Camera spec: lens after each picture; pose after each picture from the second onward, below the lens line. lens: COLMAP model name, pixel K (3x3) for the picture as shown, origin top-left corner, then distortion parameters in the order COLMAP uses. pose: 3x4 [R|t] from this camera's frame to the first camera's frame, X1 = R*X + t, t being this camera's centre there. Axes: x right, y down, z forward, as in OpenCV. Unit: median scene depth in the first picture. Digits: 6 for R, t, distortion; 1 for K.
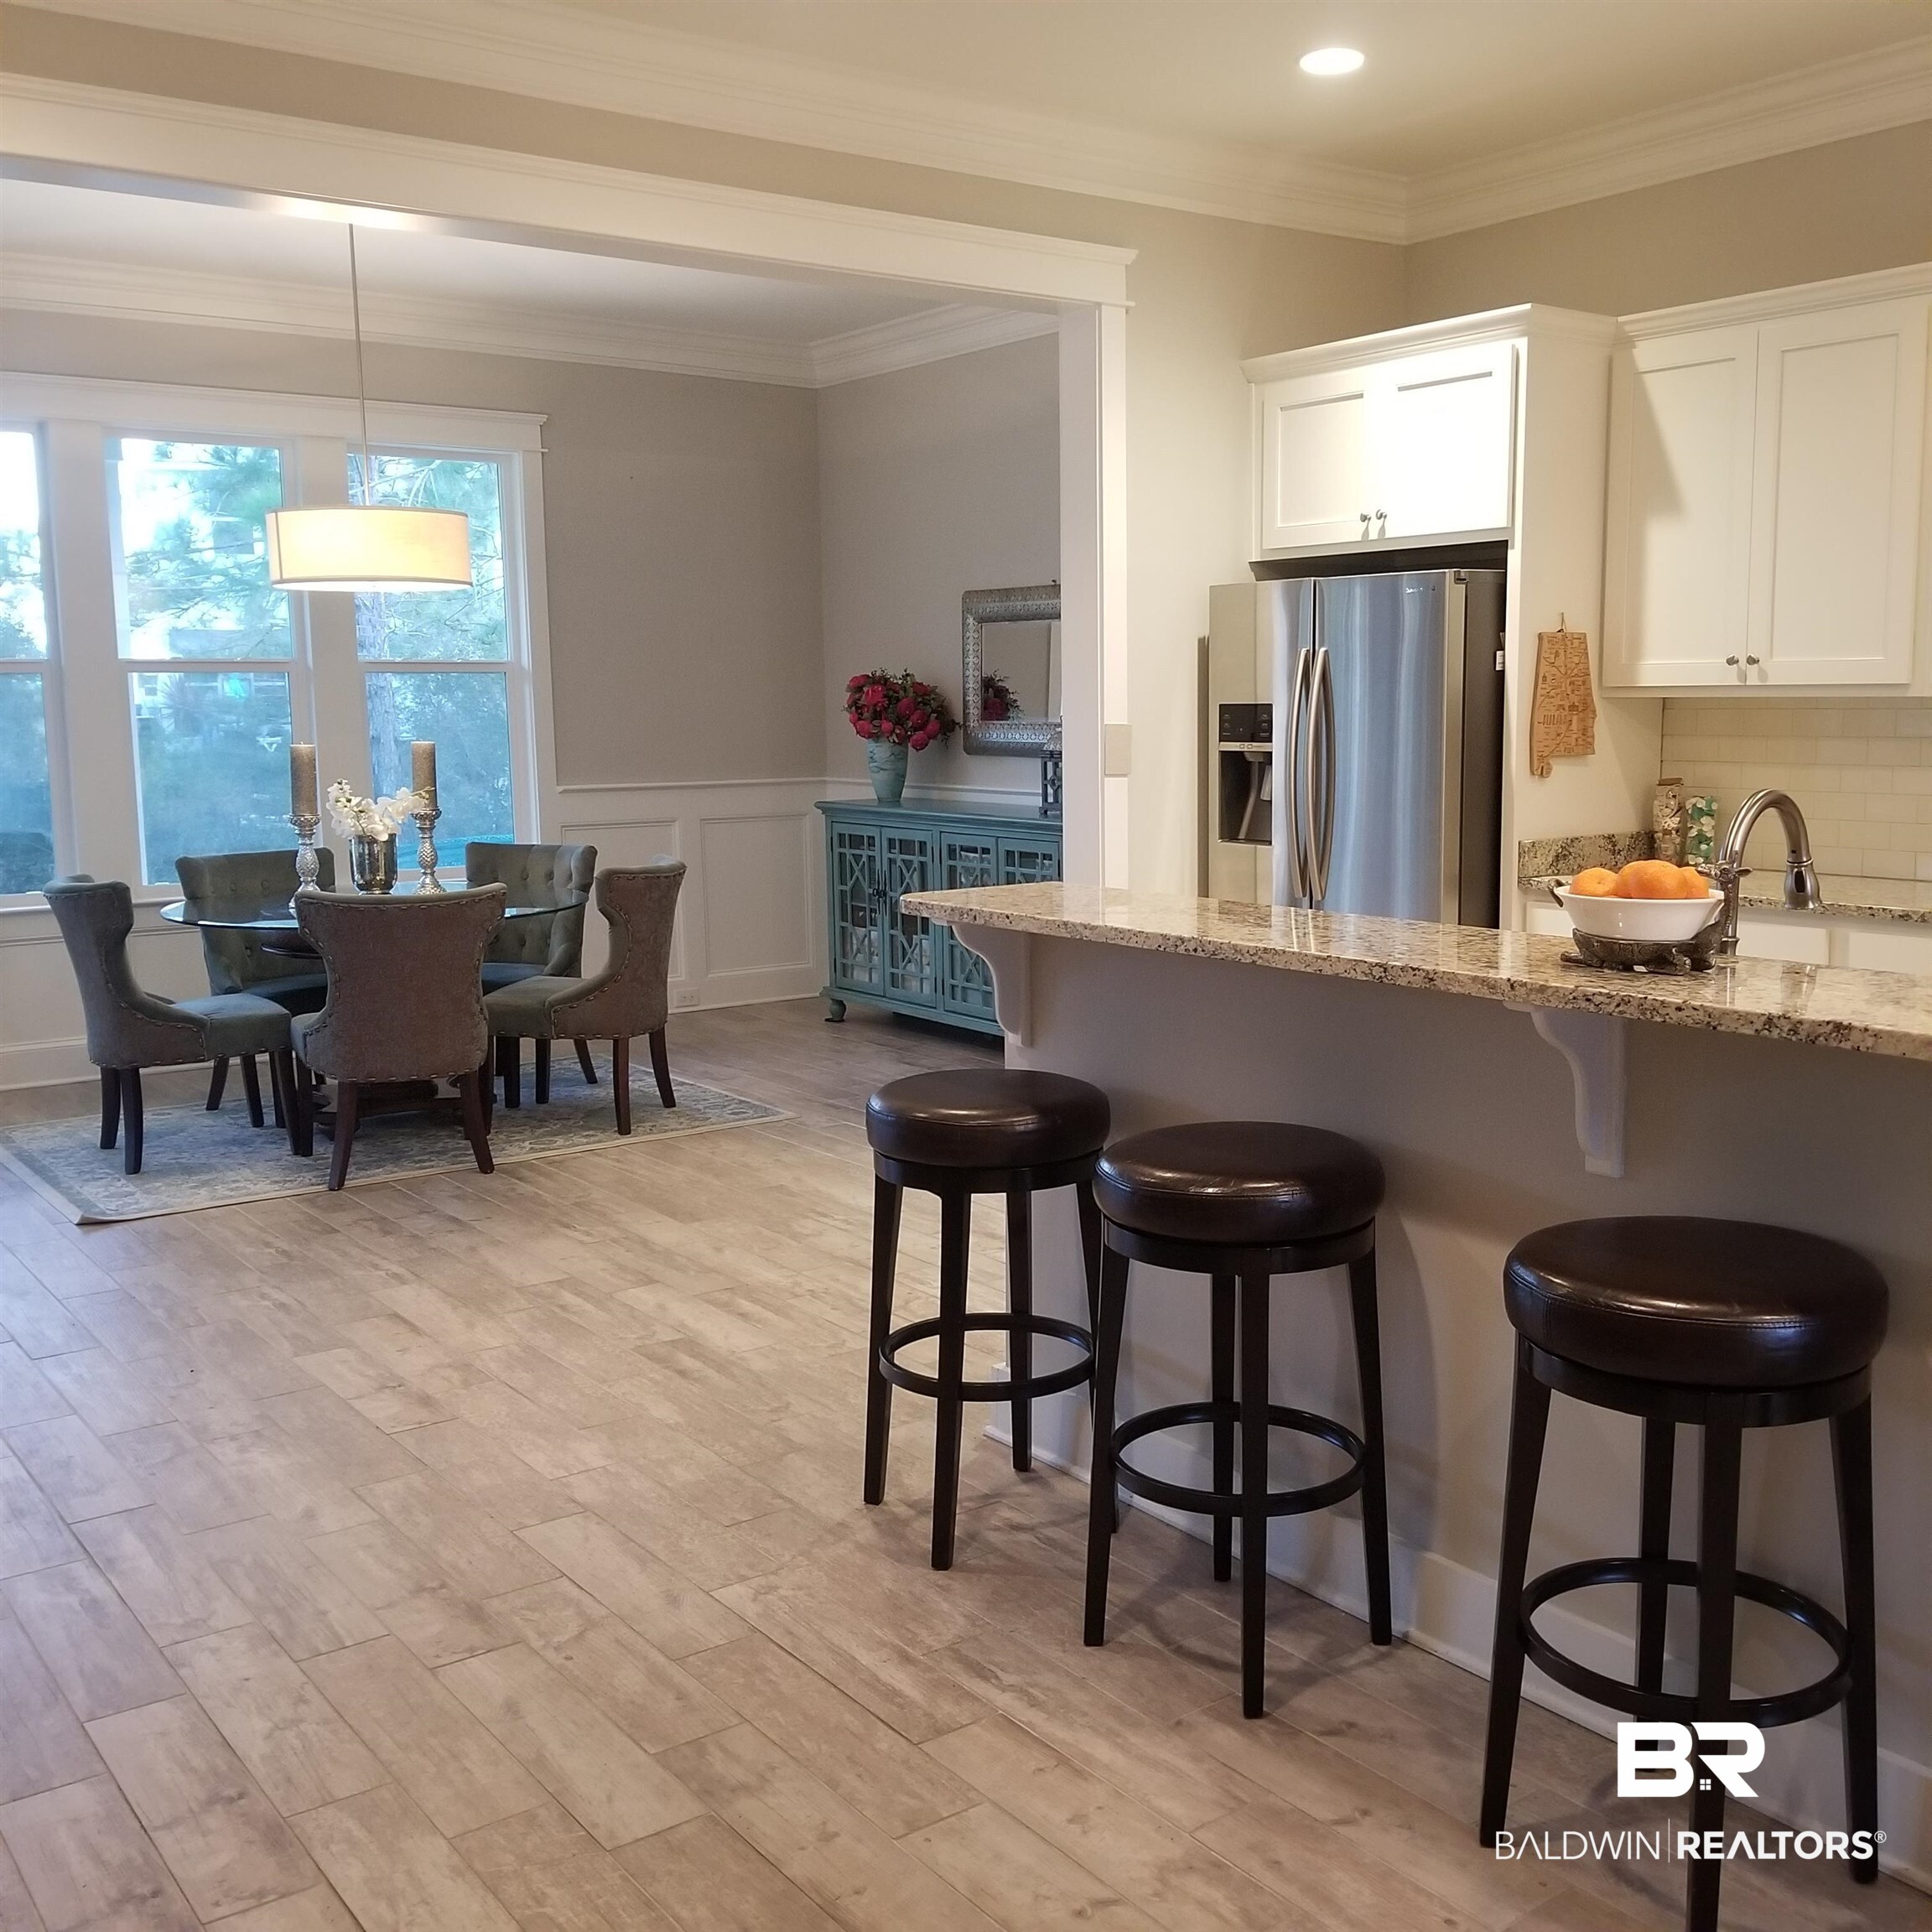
lens RADIAL K [[2016.6, 0, 1009.3], [0, 2016.6, 967.3], [0, 0, 1]] dist [0.114960, -0.236609]
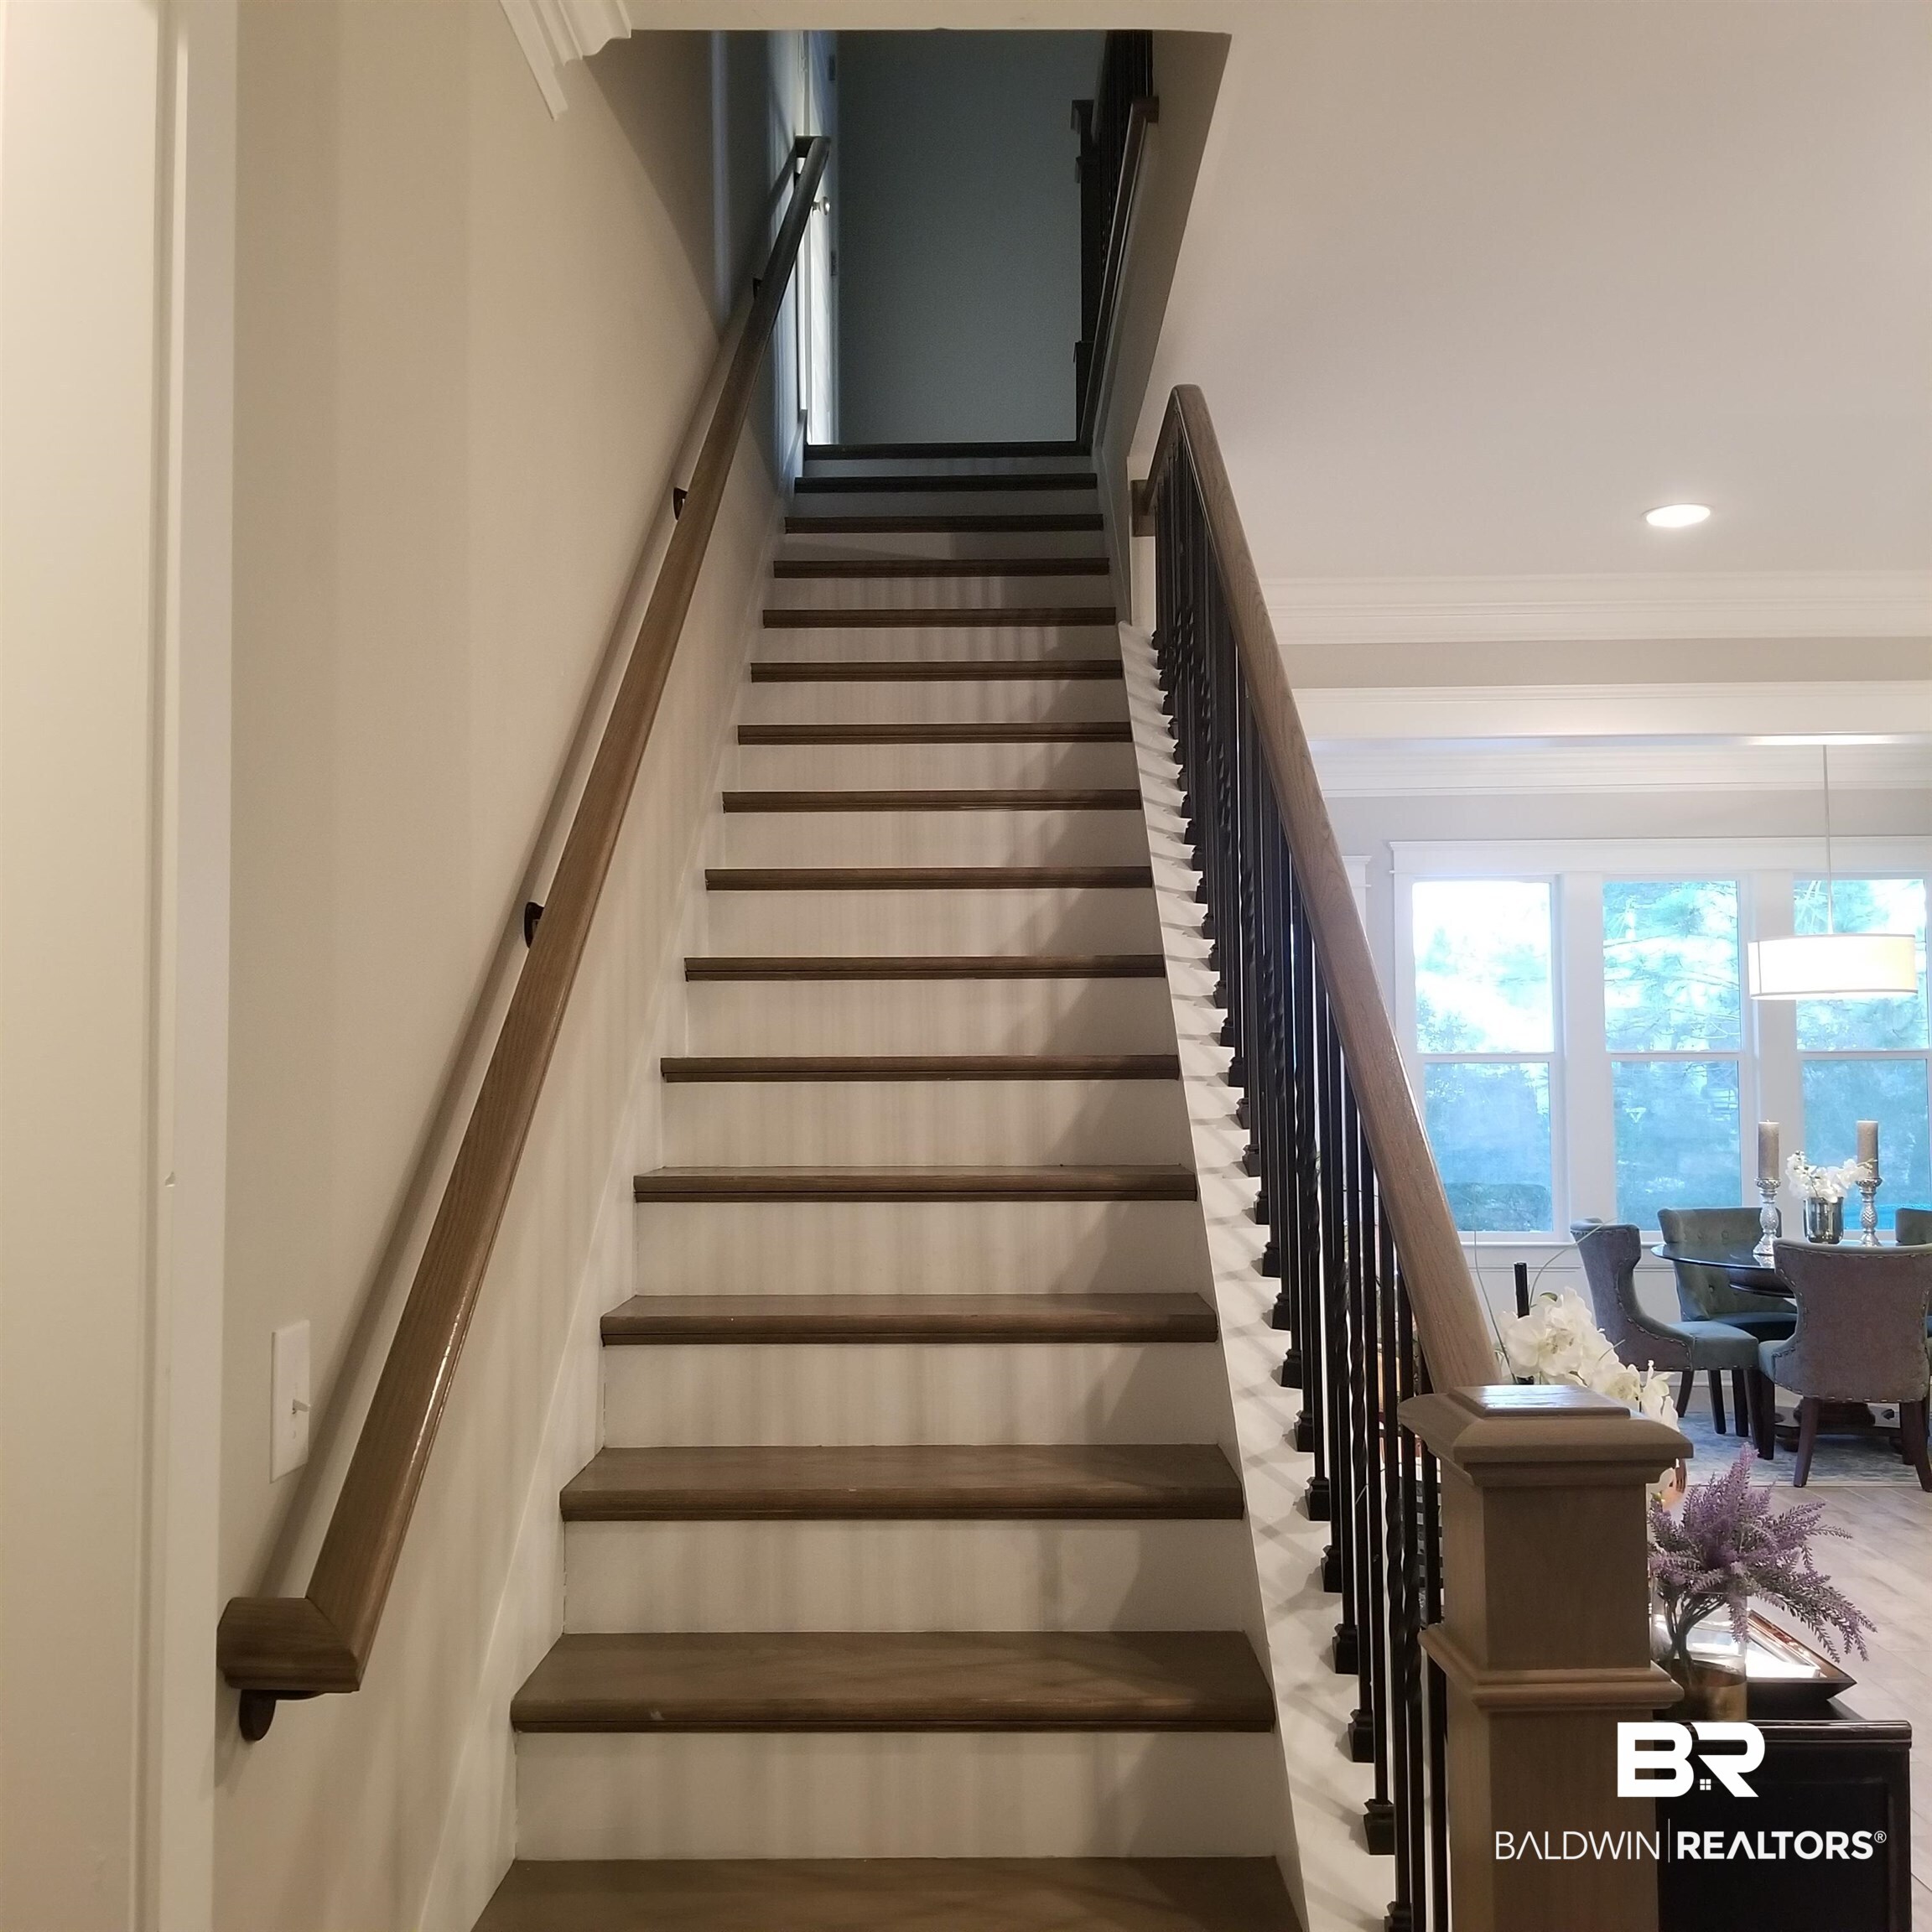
lens RADIAL K [[2016.6, 0, 1009.3], [0, 2016.6, 967.3], [0, 0, 1]] dist [0.114960, -0.236609]
pose [[0.808213, -0.024582, -0.588377, 0.019938], [-0.081623, 0.984808, -0.153265, 0.038144], [0.583207, 0.171896, 0.793928, -0.400004]]
